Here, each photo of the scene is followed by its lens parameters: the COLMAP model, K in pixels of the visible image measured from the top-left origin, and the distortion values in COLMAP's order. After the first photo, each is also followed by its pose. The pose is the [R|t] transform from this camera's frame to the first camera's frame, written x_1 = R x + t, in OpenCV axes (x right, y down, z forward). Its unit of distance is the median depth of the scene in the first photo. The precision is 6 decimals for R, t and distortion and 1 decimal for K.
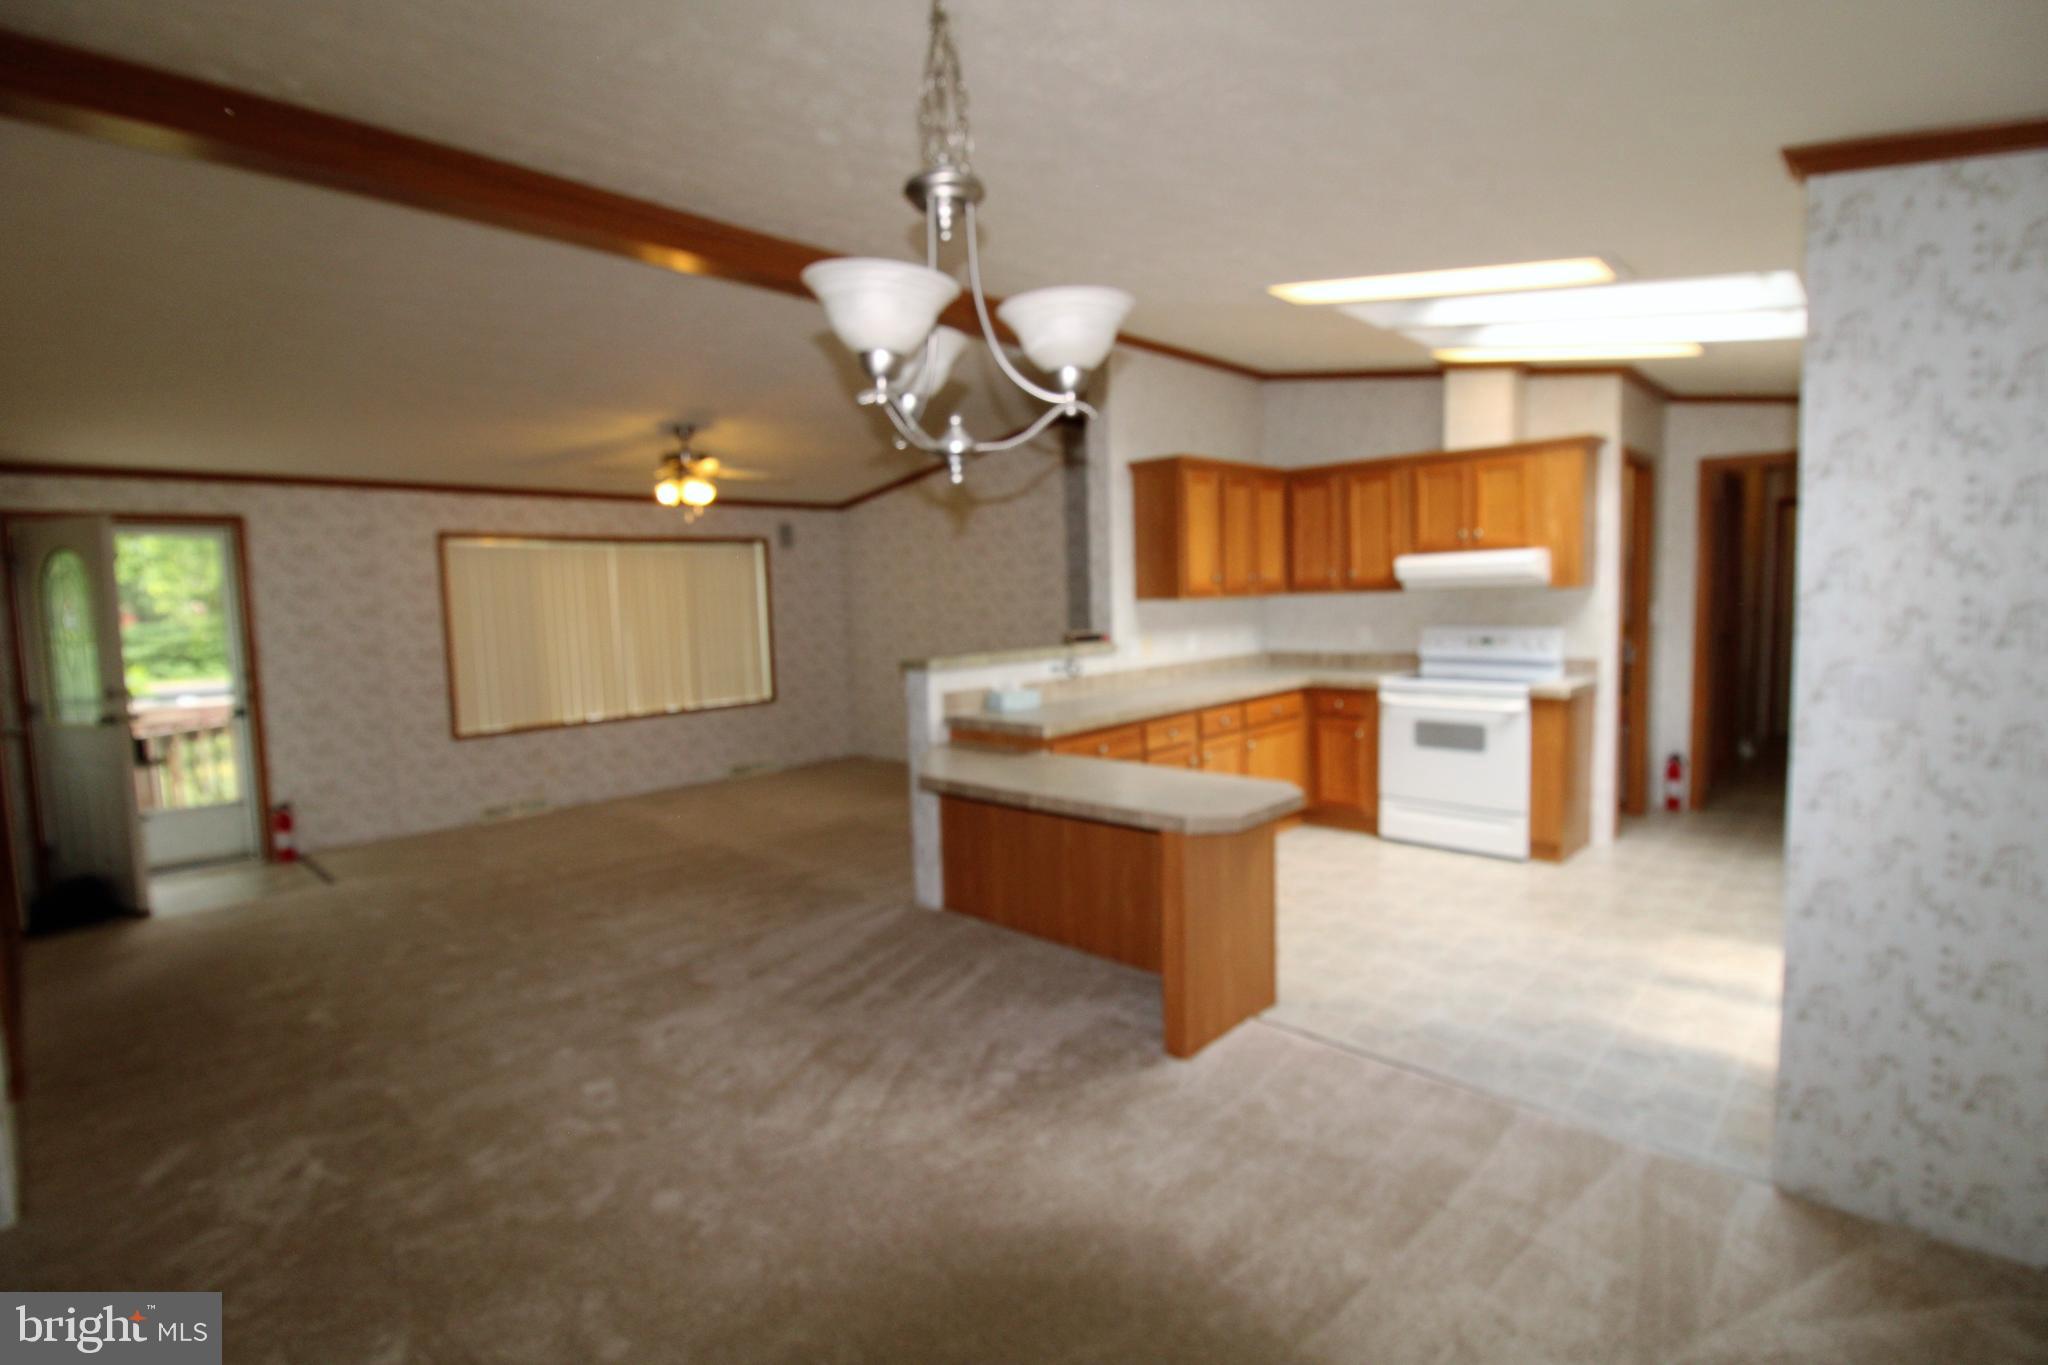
lens RADIAL K [[951.9, 0, 1041.4], [0, 951.9, 670.9], [0, 0, 1]] dist [-0.000369, -0.012924]
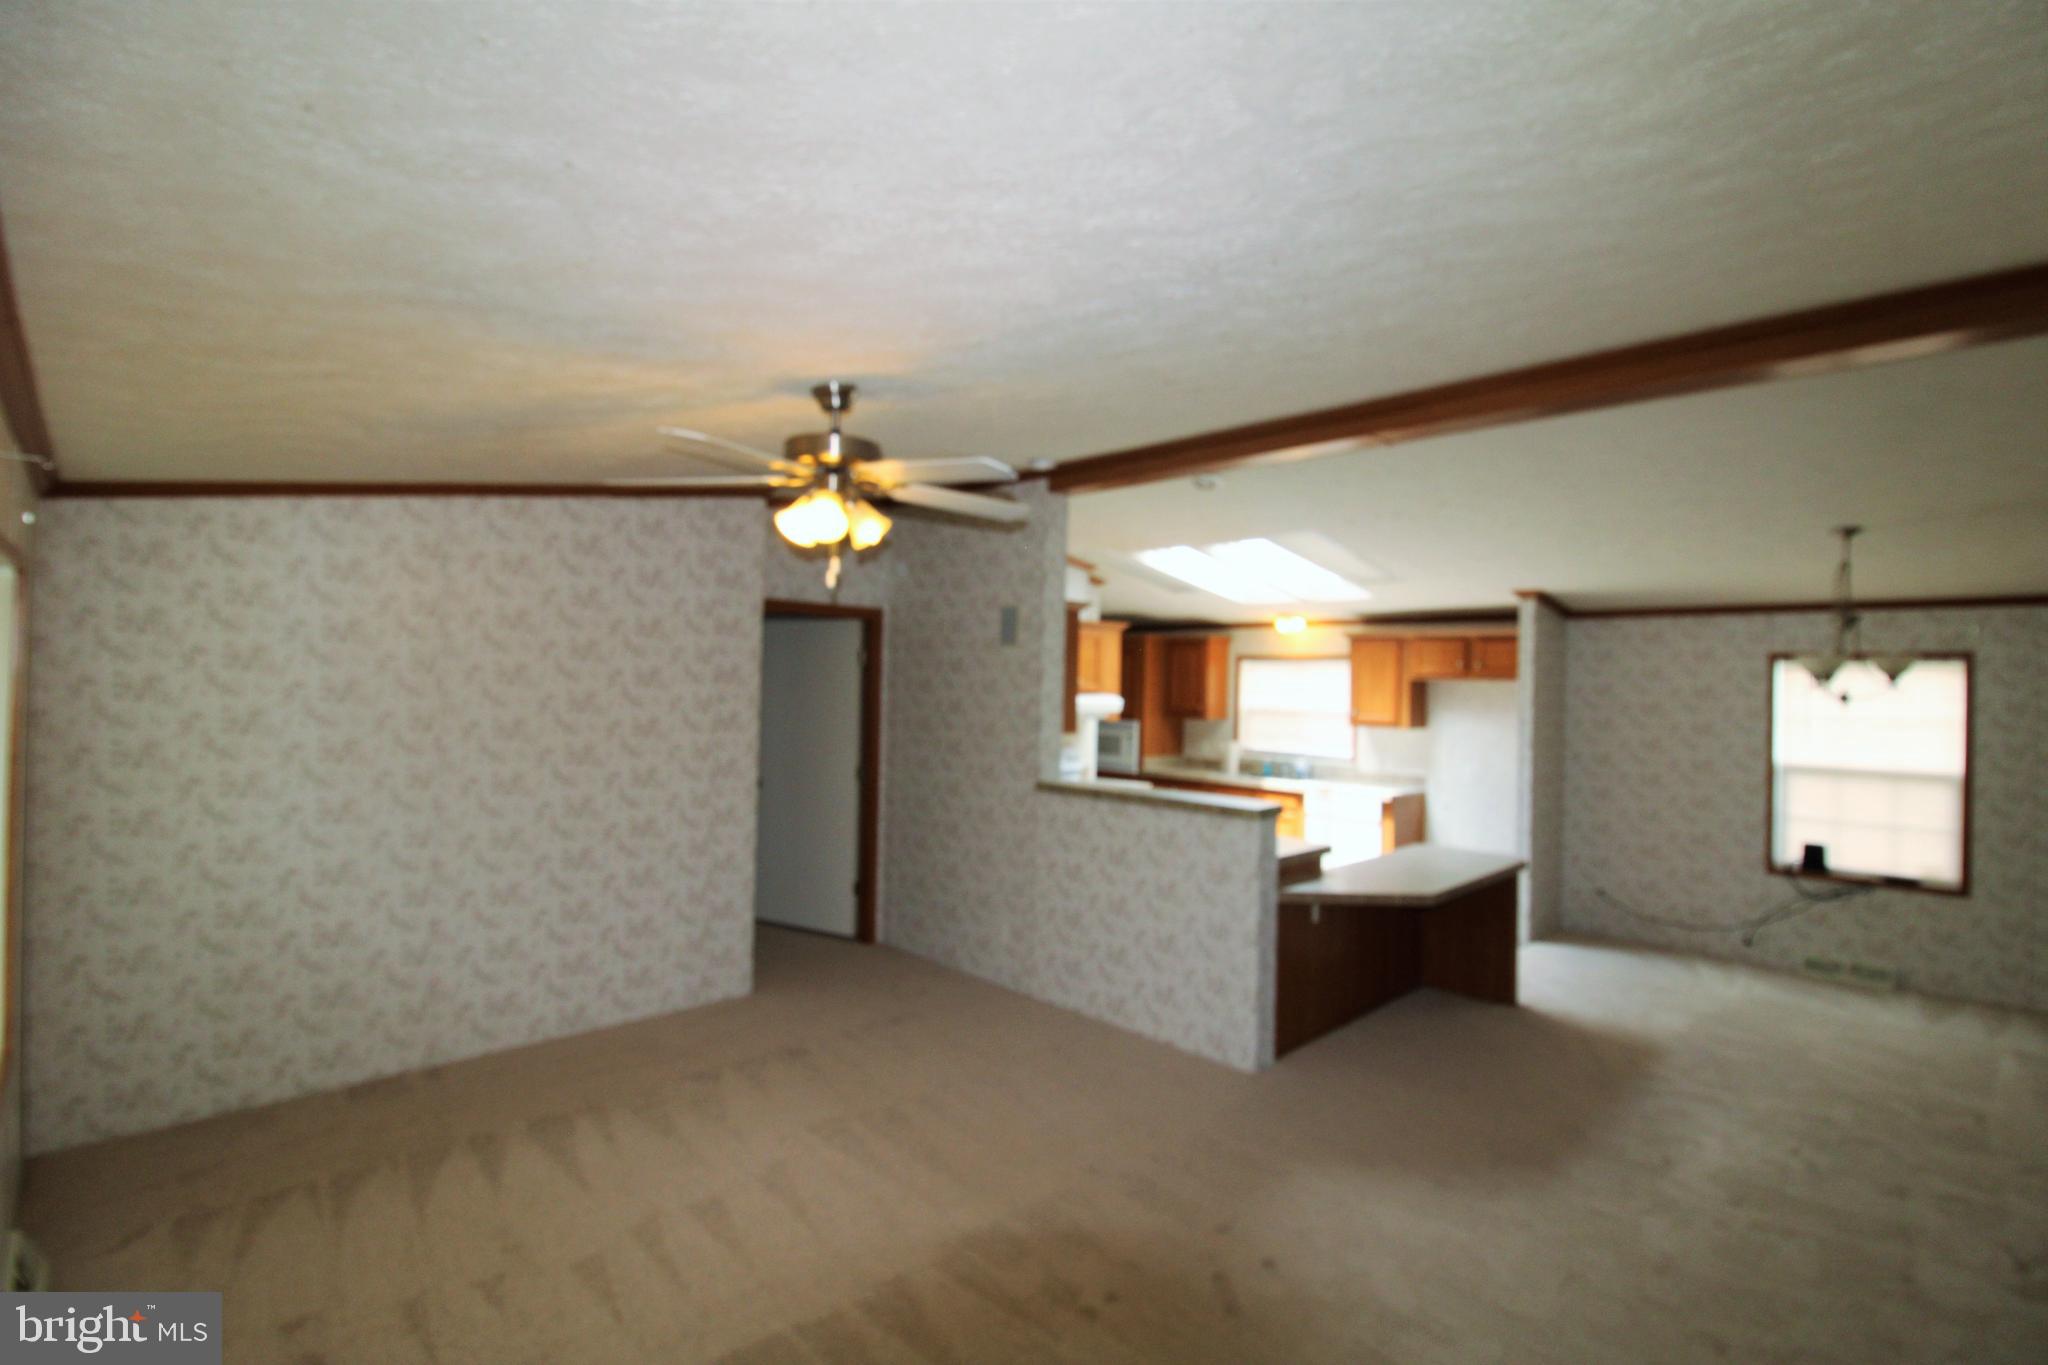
lens RADIAL K [[951.9, 0, 1046.1], [0, 951.9, 670.5], [0, 0, 1]] dist [-0.000369, -0.012924]
pose [[0.031179, 0.043337, 0.998574, -0.959115], [0.060913, 0.997120, -0.045176, -0.102888], [-0.997656, 0.062235, 0.028449, 1.035365]]
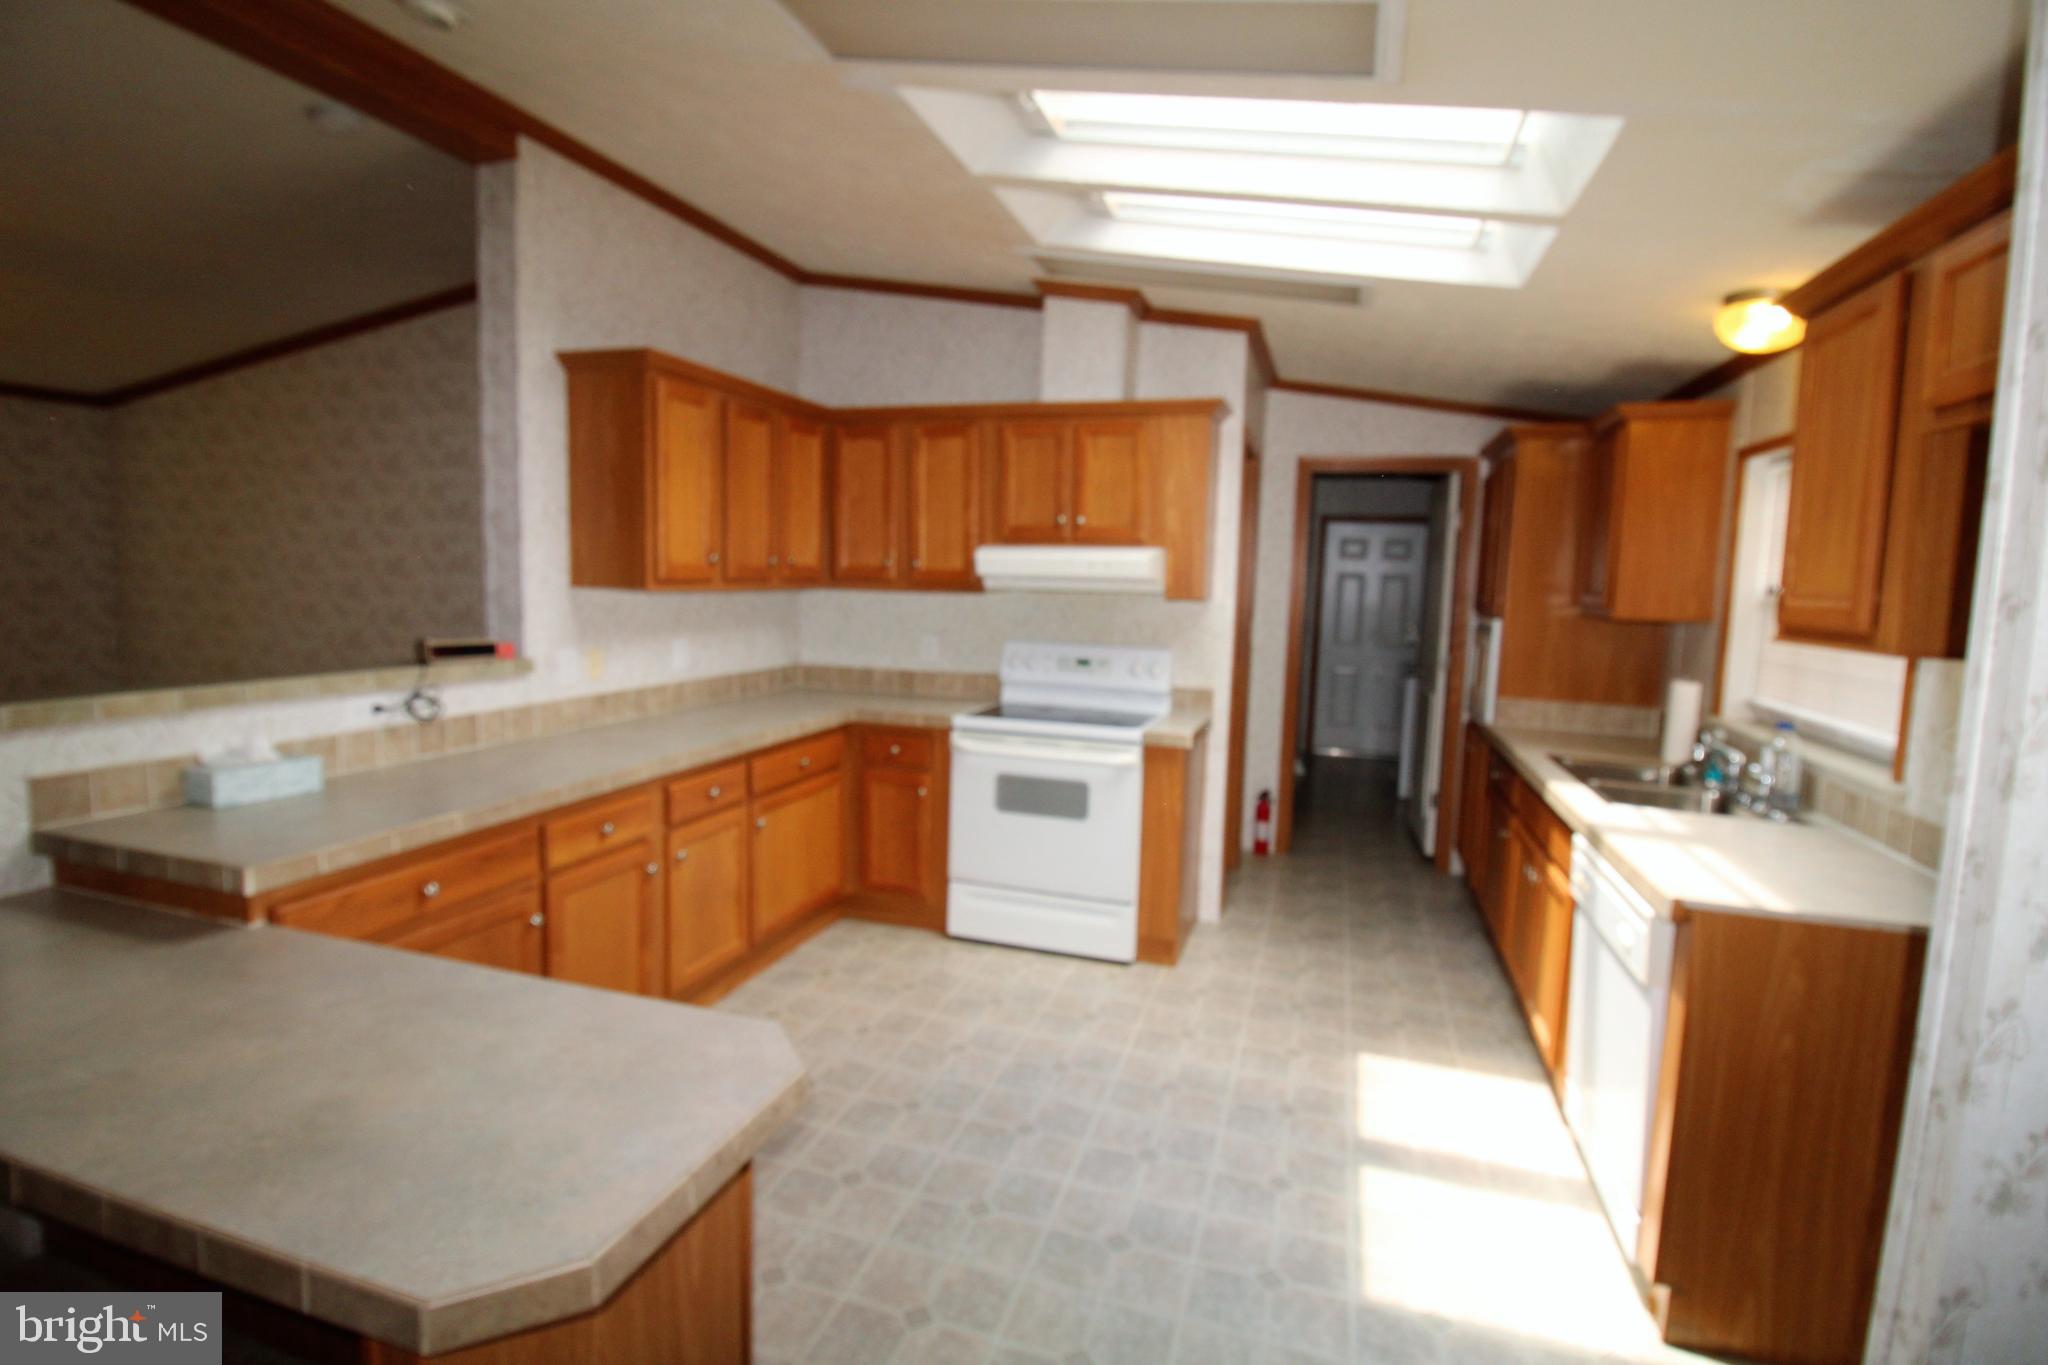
lens RADIAL K [[951.9, 0, 1042.3], [0, 951.9, 670.9], [0, 0, 1]] dist [-0.000369, -0.012924]
pose [[0.898491, 0.012955, 0.438800, 0.111038], [-0.020292, 0.999722, 0.012035, -0.036416], [-0.438522, -0.019718, 0.898504, 0.354252]]
